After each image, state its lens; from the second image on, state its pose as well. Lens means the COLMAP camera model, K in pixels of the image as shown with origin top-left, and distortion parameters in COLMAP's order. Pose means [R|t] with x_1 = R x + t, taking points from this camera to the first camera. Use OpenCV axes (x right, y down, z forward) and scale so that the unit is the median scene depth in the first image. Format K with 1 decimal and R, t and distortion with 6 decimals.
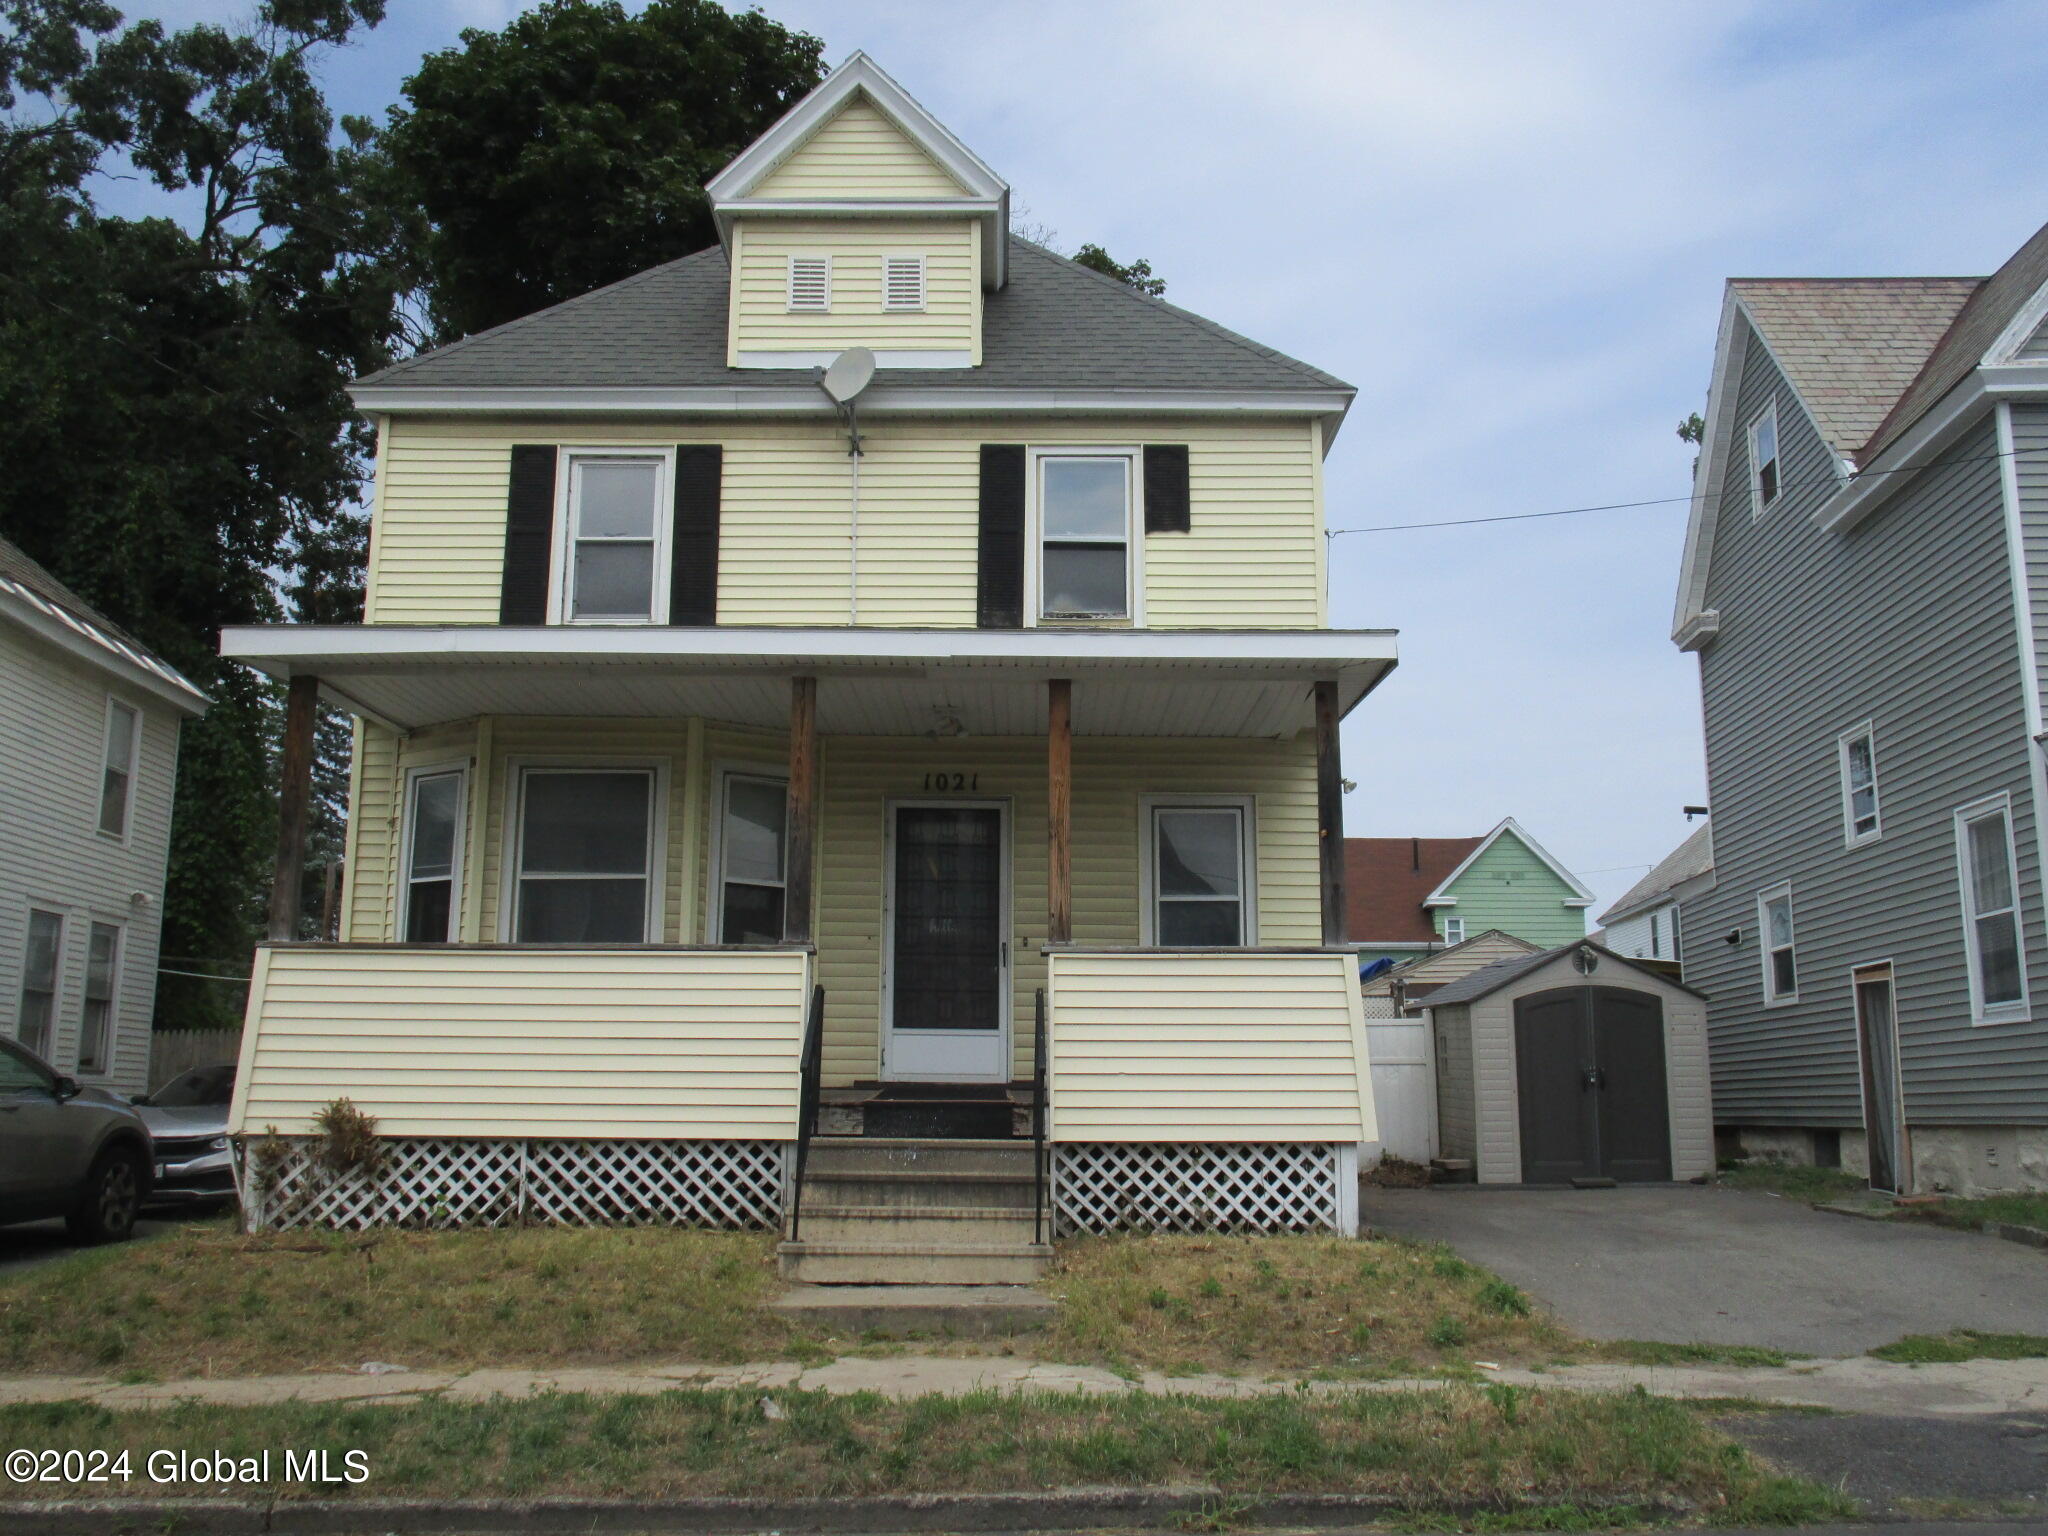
lens RADIAL K [[1783.3, 0, 1012.1], [0, 1783.3, 756.8], [0, 0, 1]] dist [-0.036602, 0.047052]
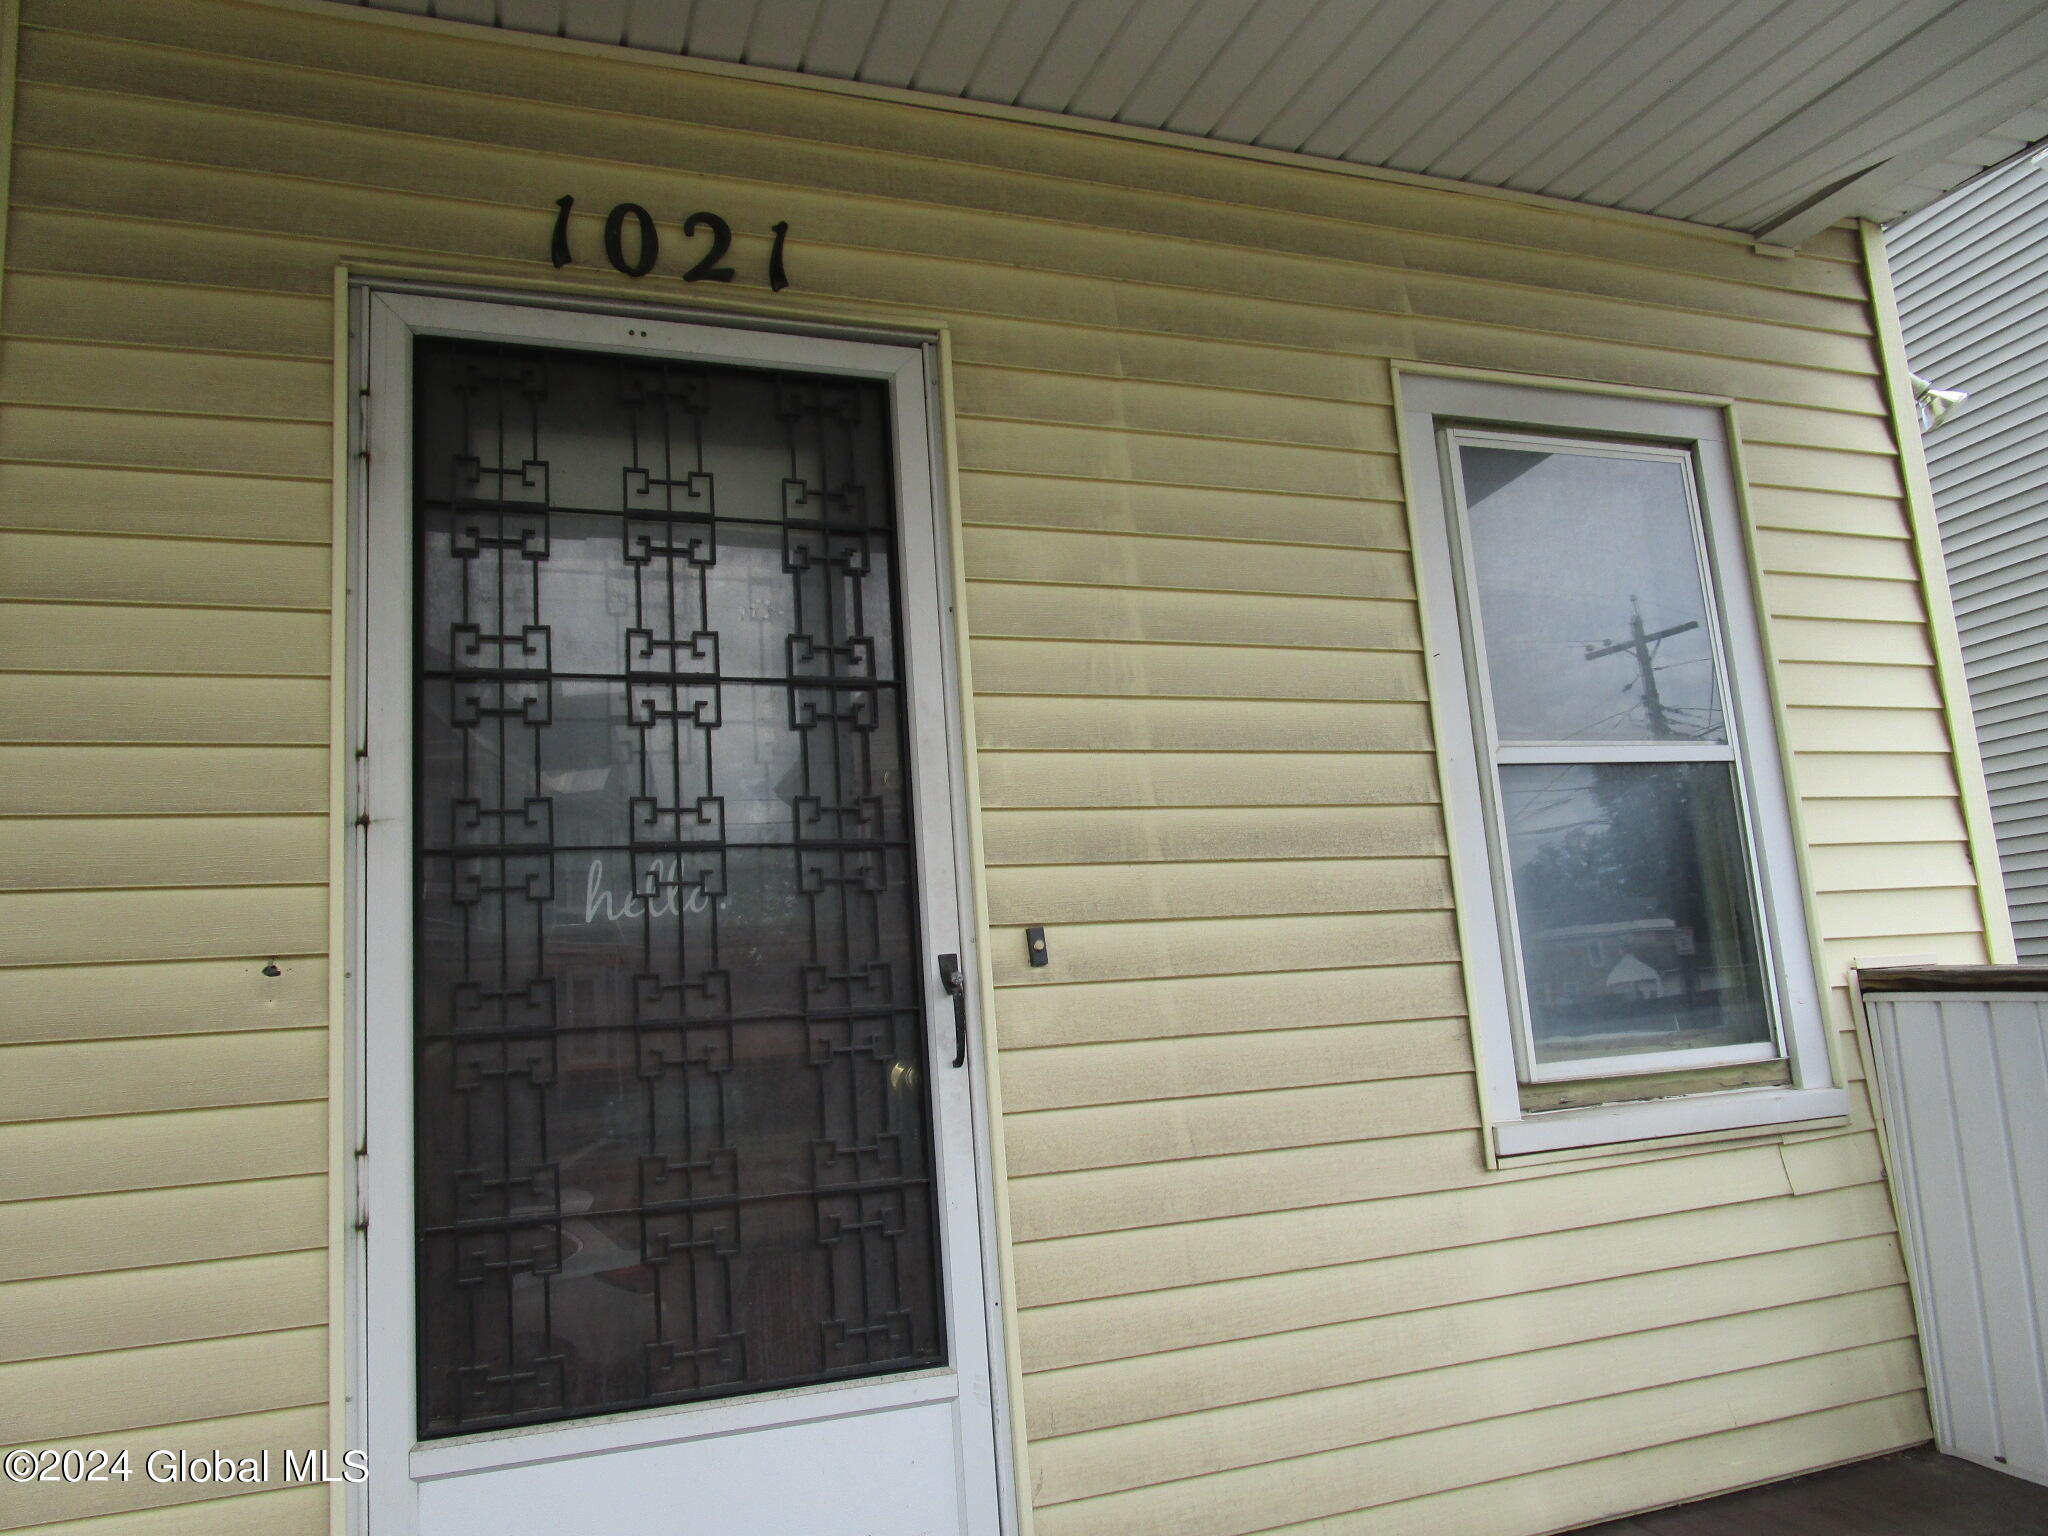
lens RADIAL K [[1459.4, 0, 1017.1], [0, 1459.4, 775.4], [0, 0, 1]] dist [-0.025849, 0.006927]
pose [[0.938279, -0.012934, 0.345638, -0.068540], [0.006399, 0.999779, 0.020041, 0.091774], [-0.345821, -0.016592, 0.938154, 0.970311]]
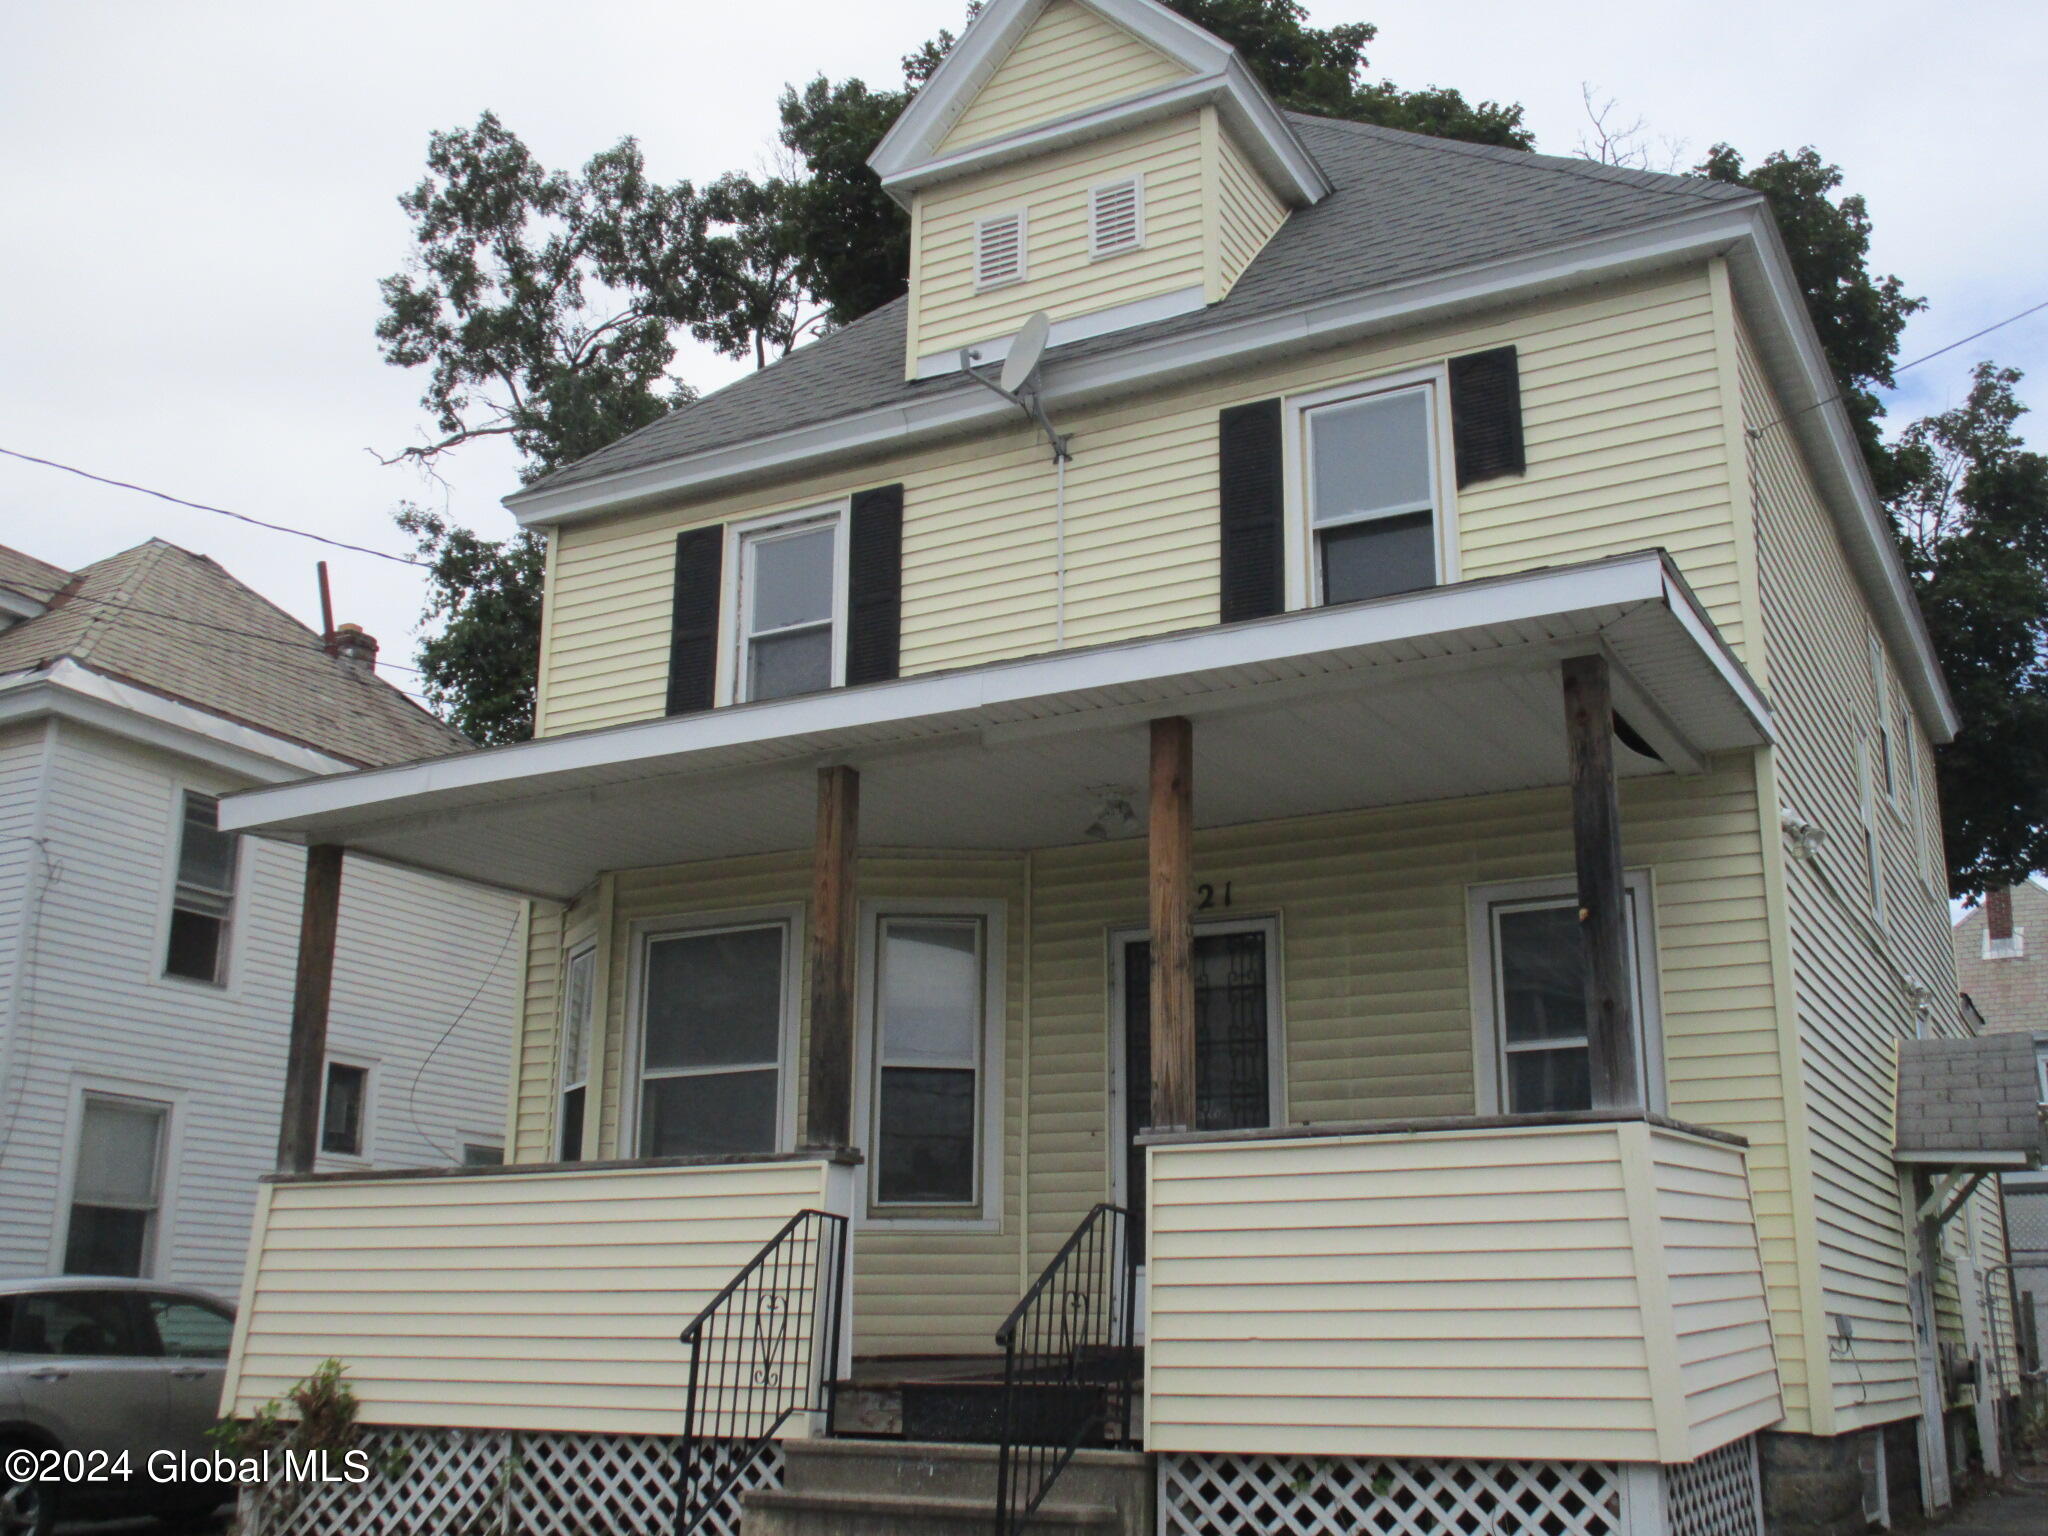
lens RADIAL K [[2056.0, 0, 1022.4], [0, 2056.0, 775.2], [0, 0, 1]] dist [-0.038507, 0.000000]
pose [[0.877592, -0.128948, -0.461742, 0.330215], [0.093539, 0.990693, -0.098884, 0.046829], [0.470195, 0.043589, 0.881485, 0.325969]]
